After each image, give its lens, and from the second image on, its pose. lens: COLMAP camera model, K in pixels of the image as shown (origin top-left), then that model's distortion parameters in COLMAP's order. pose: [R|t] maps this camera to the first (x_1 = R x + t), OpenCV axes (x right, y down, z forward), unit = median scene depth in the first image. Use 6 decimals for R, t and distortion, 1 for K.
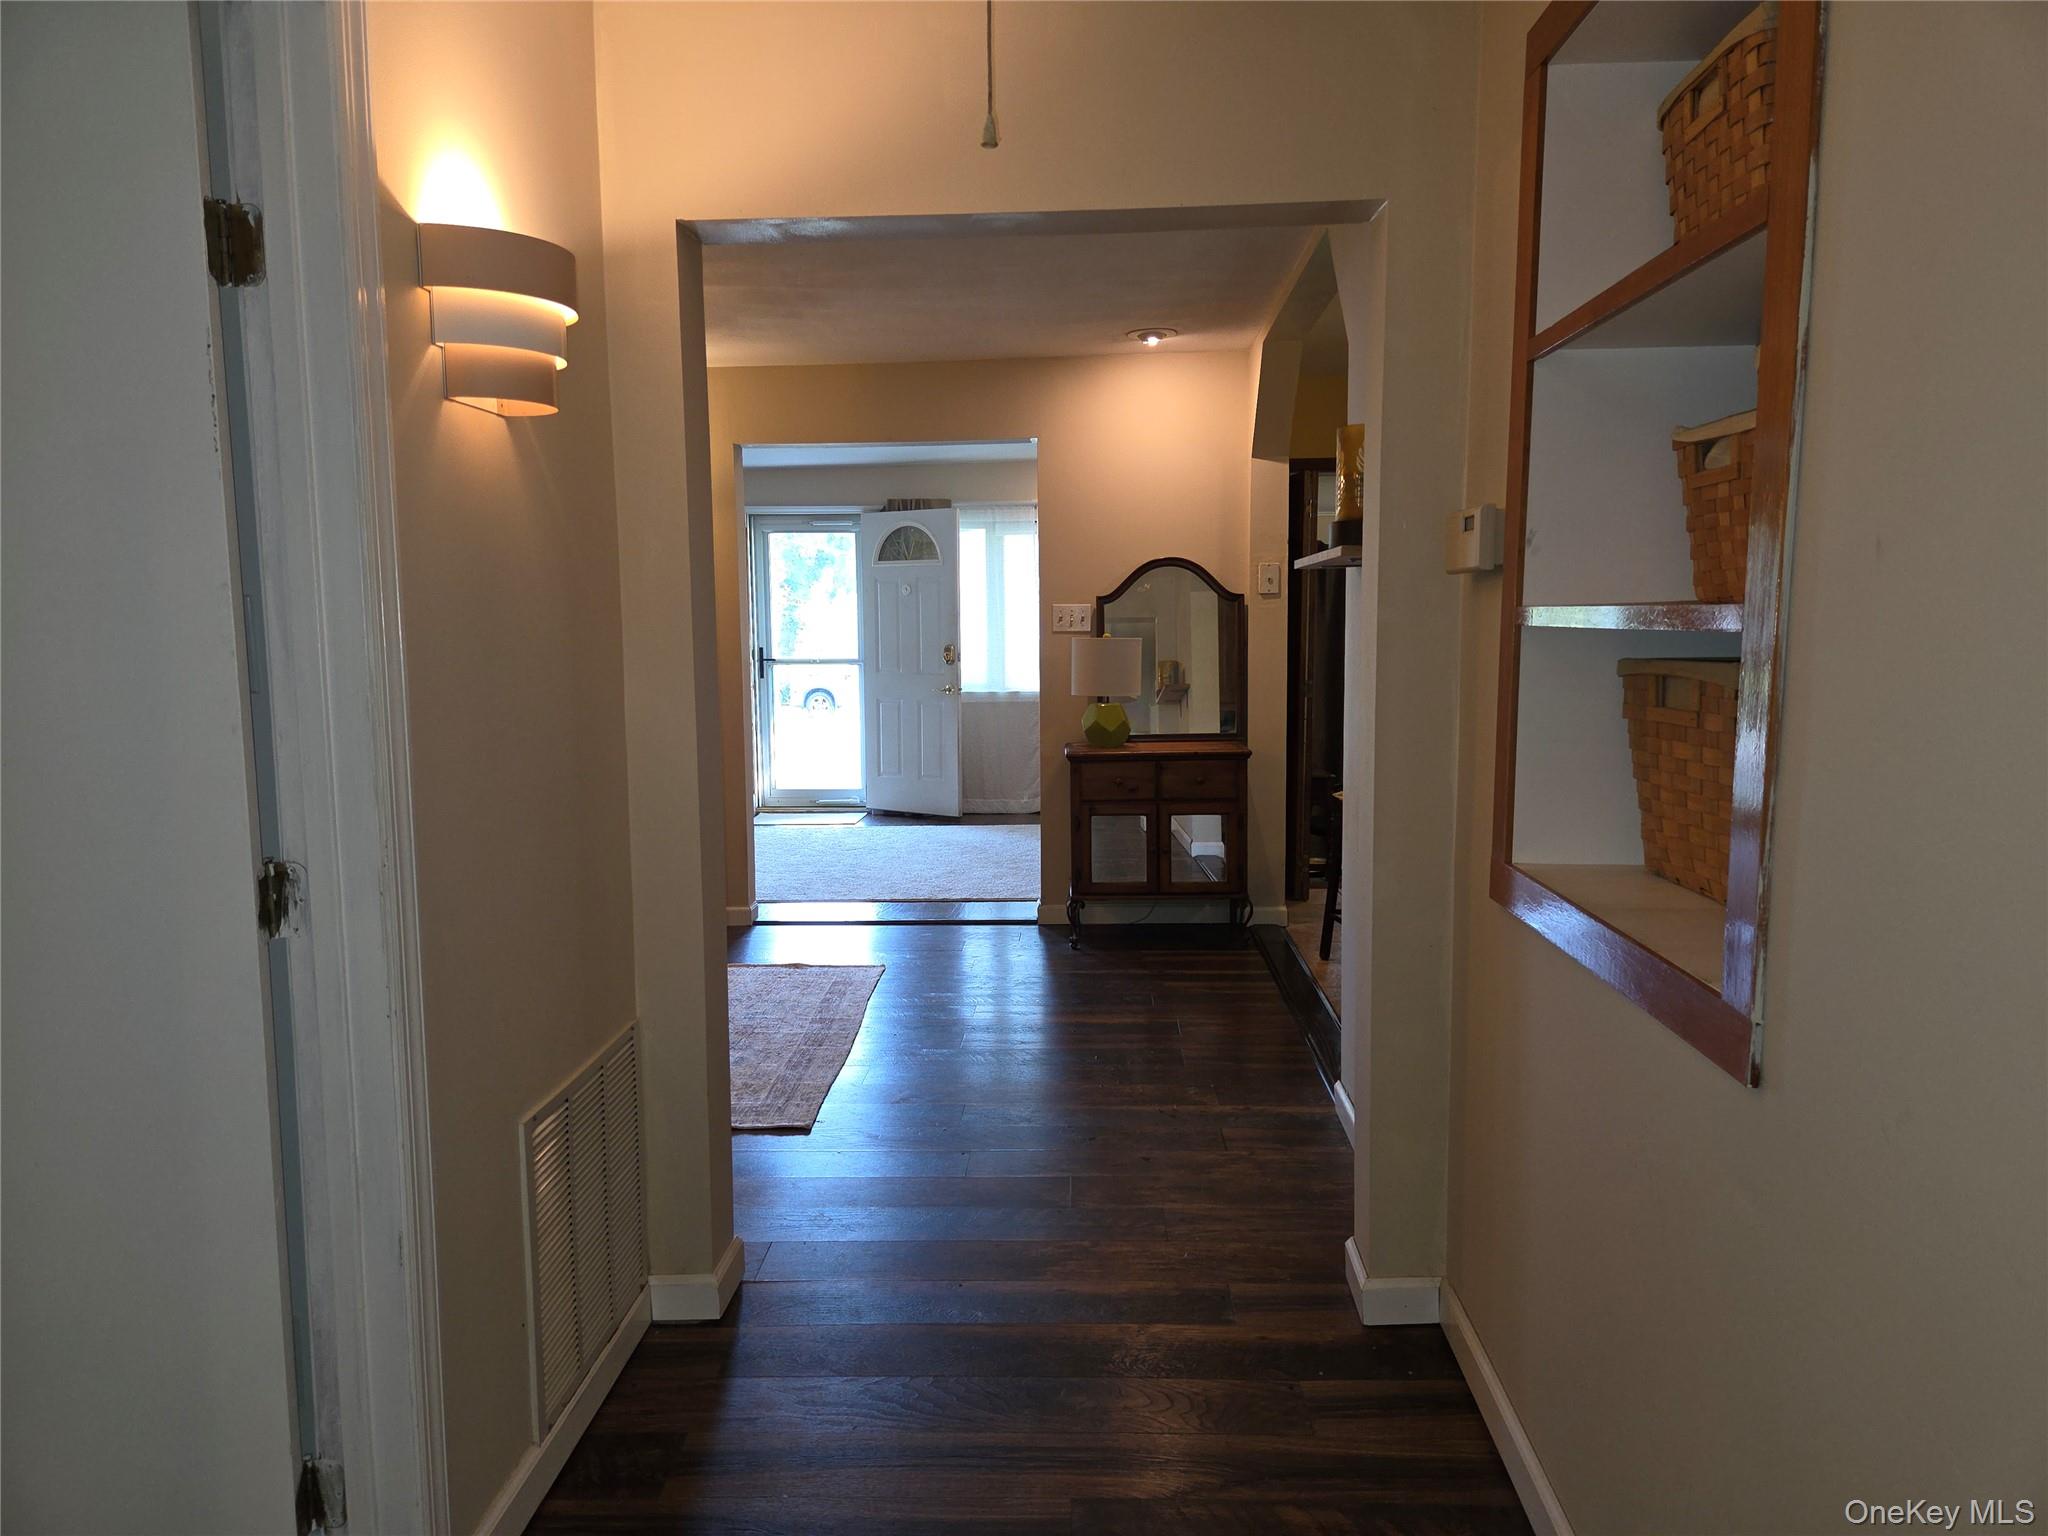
lens RADIAL K [[1365.6, 0, 1027.9], [0, 1365.6, 764.2], [0, 0, 1]] dist [0.027484, -0.014765]
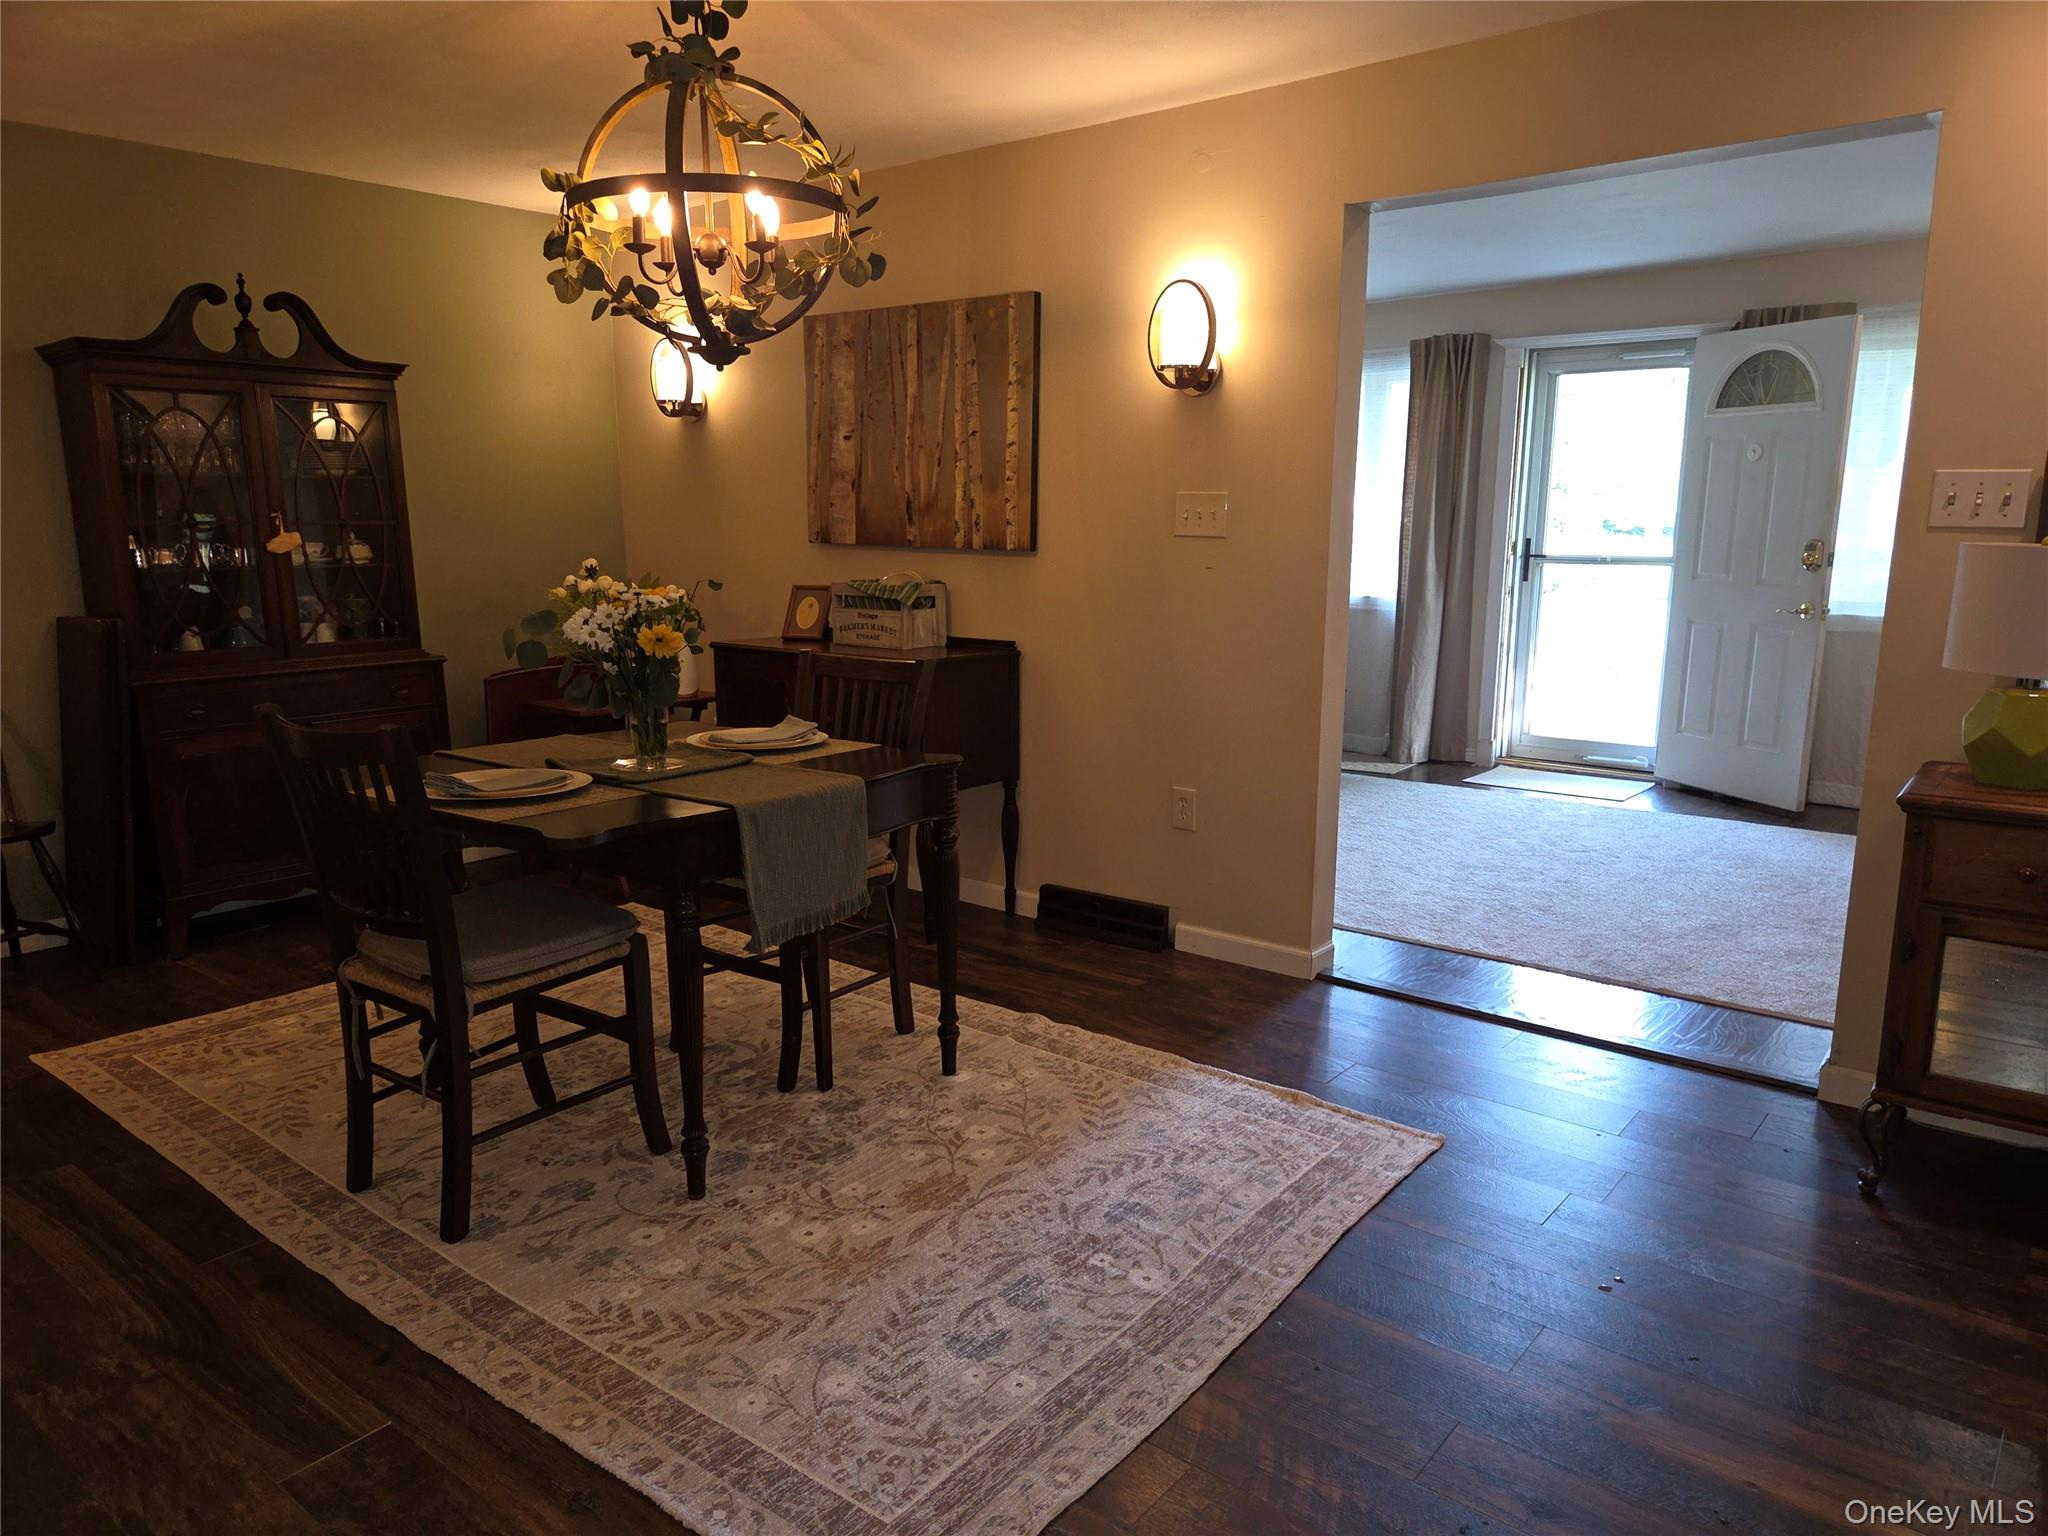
lens RADIAL K [[1365.6, 0, 1030.8], [0, 1365.6, 788.6], [0, 0, 1]] dist [0.027484, -0.014765]
pose [[0.798929, 0.126336, -0.588006, 0.039683], [-0.064322, 0.990029, 0.125318, -0.029495], [0.597976, -0.062298, 0.799090, 0.264096]]
